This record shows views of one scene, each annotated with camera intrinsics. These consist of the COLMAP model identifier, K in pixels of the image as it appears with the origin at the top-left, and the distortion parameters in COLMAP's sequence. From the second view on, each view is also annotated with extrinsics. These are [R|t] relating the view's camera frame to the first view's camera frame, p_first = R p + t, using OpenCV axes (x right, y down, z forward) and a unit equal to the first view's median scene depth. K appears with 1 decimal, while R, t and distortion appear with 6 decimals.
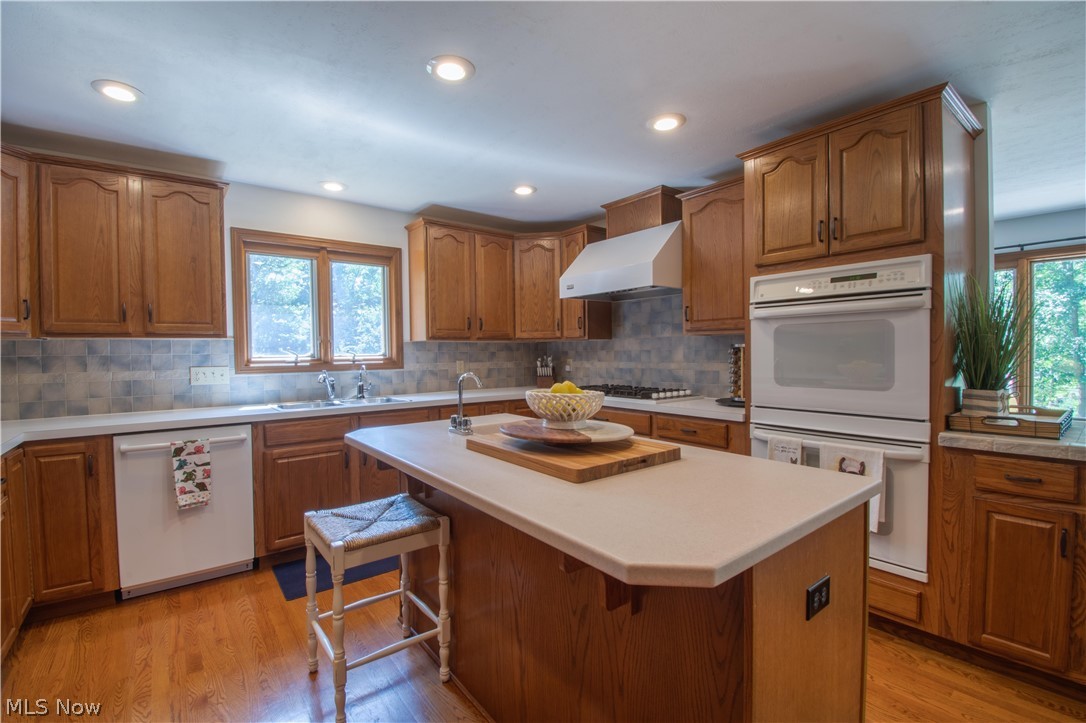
lens RADIAL K [[478.3, 0, 543.0], [0, 478.3, 361.5], [0, 0, 1]] dist [0.026809, -0.028799]
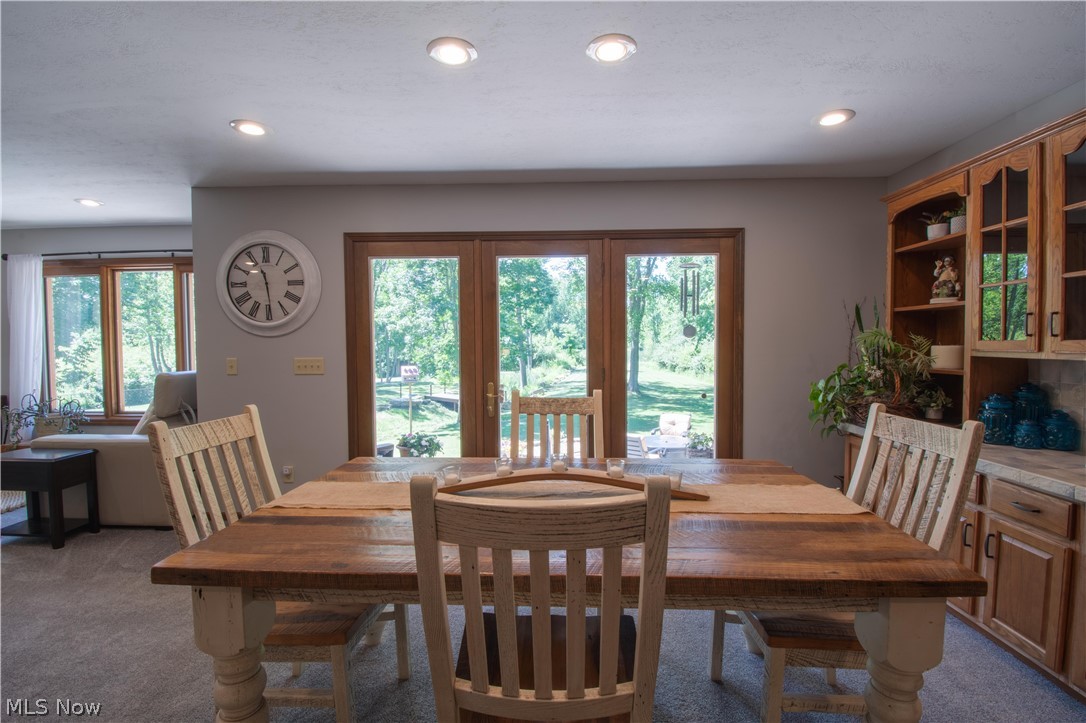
lens RADIAL K [[478.3, 0, 543.0], [0, 478.3, 361.5], [0, 0, 1]] dist [0.026809, -0.028799]
pose [[0.645201, -0.020782, 0.763730, 1.051567], [0.013579, 0.999784, 0.015734, -0.006504], [-0.763892, 0.000219, 0.645344, -0.580776]]
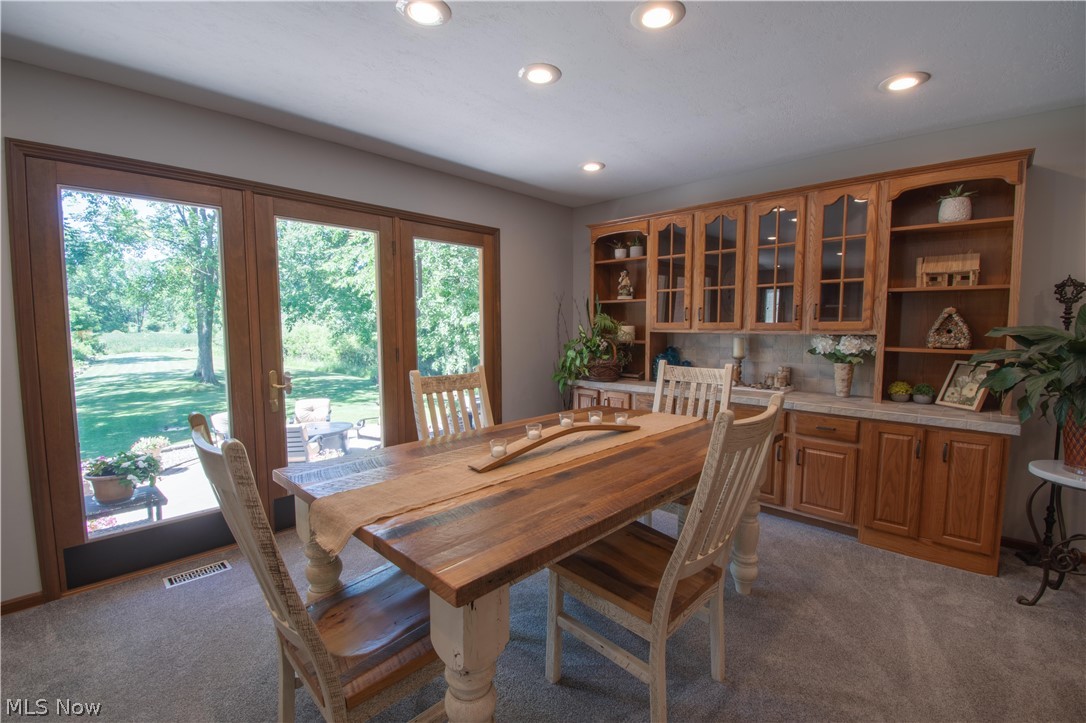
lens RADIAL K [[478.3, 0, 543.0], [0, 478.3, 361.5], [0, 0, 1]] dist [0.026809, -0.028799]
pose [[-0.143127, -0.066418, 0.987473, 0.857635], [0.022721, 0.997262, 0.070370, -0.011487], [-0.989443, 0.032508, -0.141226, -0.180715]]
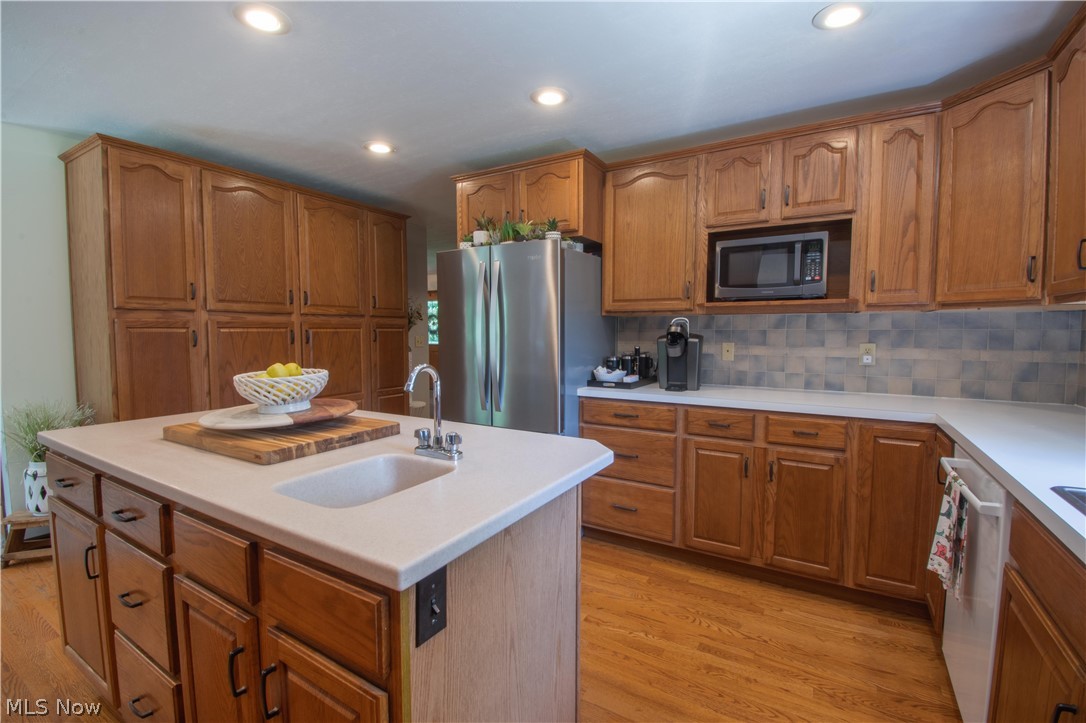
lens RADIAL K [[478.3, 0, 543.0], [0, 478.3, 361.5], [0, 0, 1]] dist [0.026809, -0.028799]
pose [[-0.936851, 0.034187, -0.348055, -0.057270], [0.003200, 0.996007, 0.089219, -0.021828], [0.349715, 0.082471, -0.933219, 1.033001]]
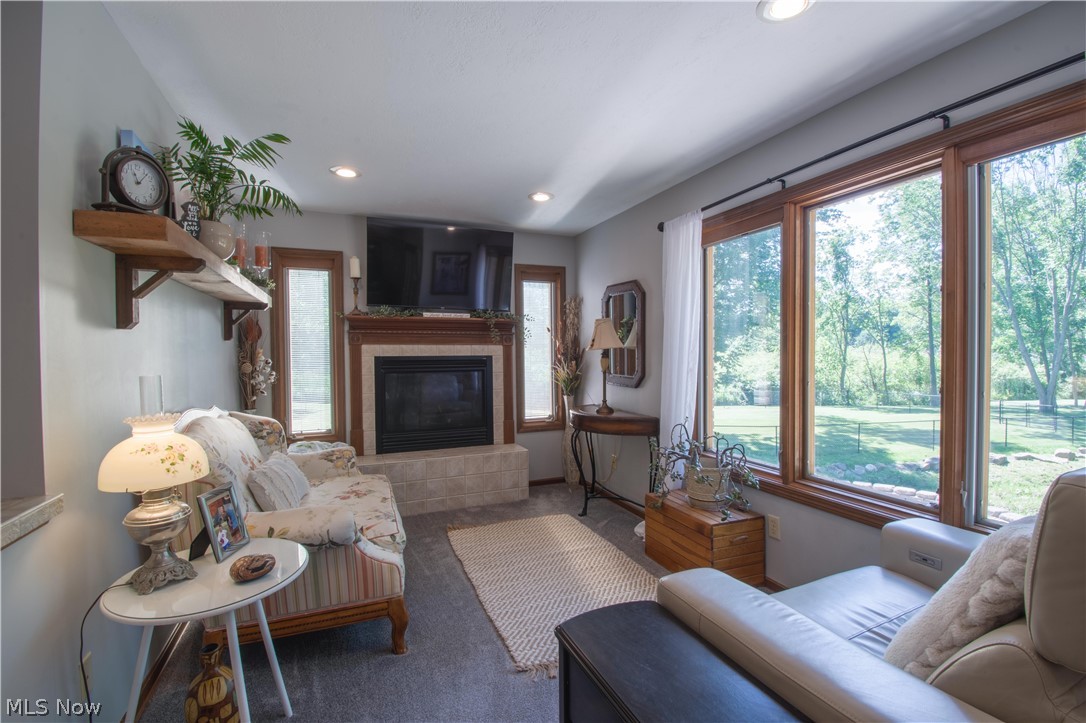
lens RADIAL K [[478.3, 0, 543.0], [0, 478.3, 361.5], [0, 0, 1]] dist [0.026809, -0.028799]
pose [[0.963653, 0.009886, -0.266972, 1.126719], [-0.009899, 0.999950, 0.001296, -0.027701], [0.266972, 0.001394, 0.963703, 0.452039]]
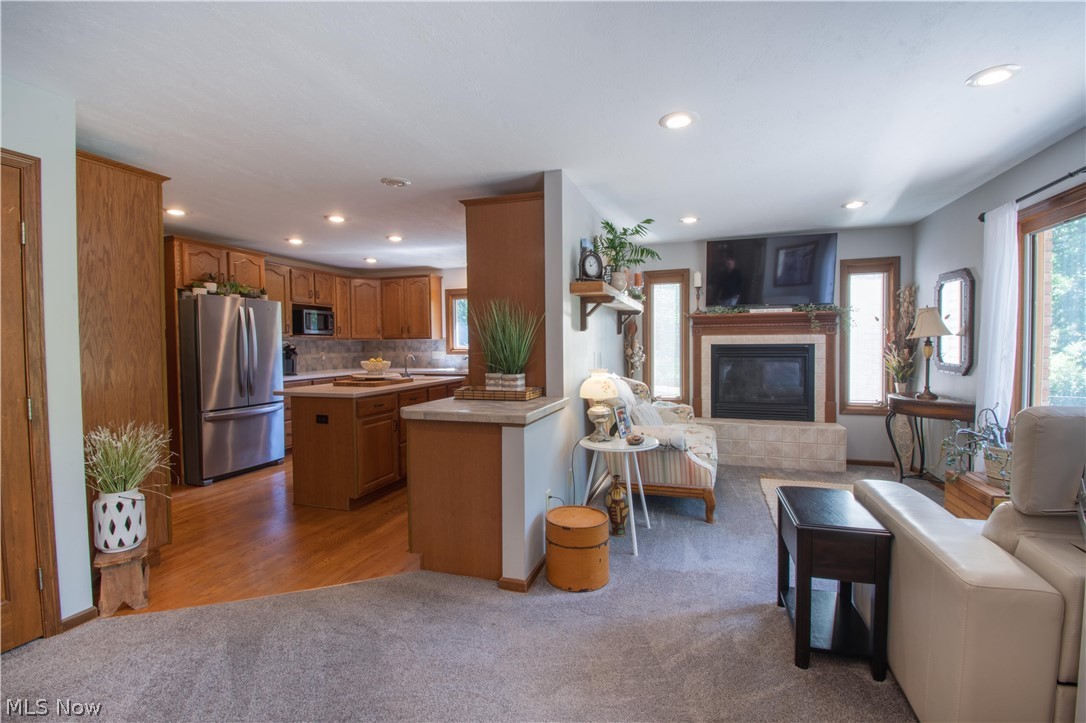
lens RADIAL K [[478.3, 0, 543.0], [0, 478.3, 361.5], [0, 0, 1]] dist [0.026809, -0.028799]
pose [[0.550850, 0.036577, -0.833803, 1.435955], [-0.015098, 0.999312, 0.033863, -0.023101], [0.834468, -0.006064, 0.551023, 0.137013]]
